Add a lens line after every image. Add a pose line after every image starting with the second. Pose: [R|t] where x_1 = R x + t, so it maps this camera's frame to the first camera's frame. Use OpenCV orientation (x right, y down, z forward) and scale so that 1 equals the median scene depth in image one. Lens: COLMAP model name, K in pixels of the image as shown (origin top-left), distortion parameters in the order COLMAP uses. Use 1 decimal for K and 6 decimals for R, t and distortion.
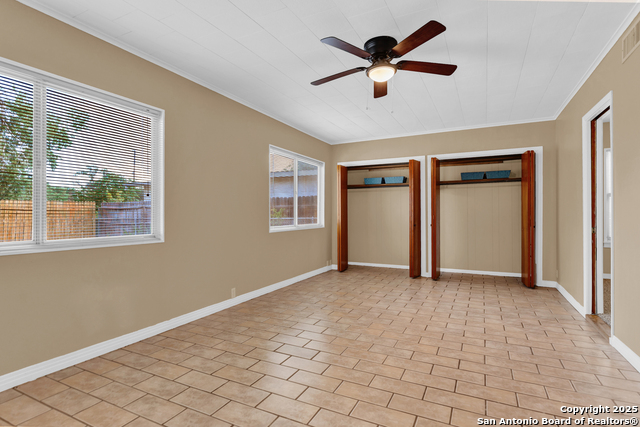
lens RADIAL K [[330.3, 0, 320.0], [0, 330.3, 213.5], [0, 0, 1]] dist [-0.000324, -0.000434]
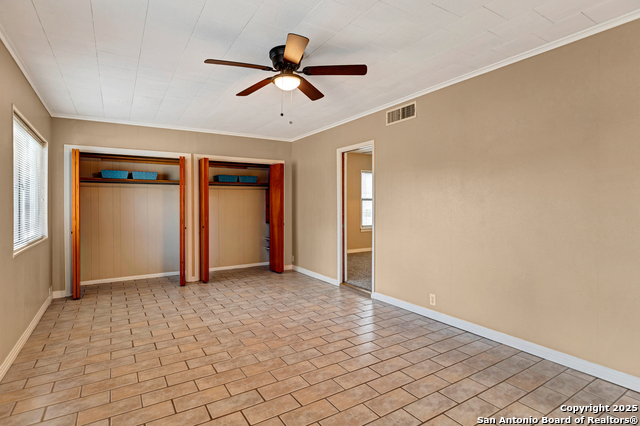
lens RADIAL K [[327.2, 0, 320.0], [0, 327.2, 213.0], [0, 0, 1]] dist [0.004005, 0.000394]
pose [[0.511271, -0.022879, 0.859115, -0.480885], [0.000659, 0.999656, 0.026230, -0.047908], [-0.859419, -0.012845, 0.511110, 0.321659]]
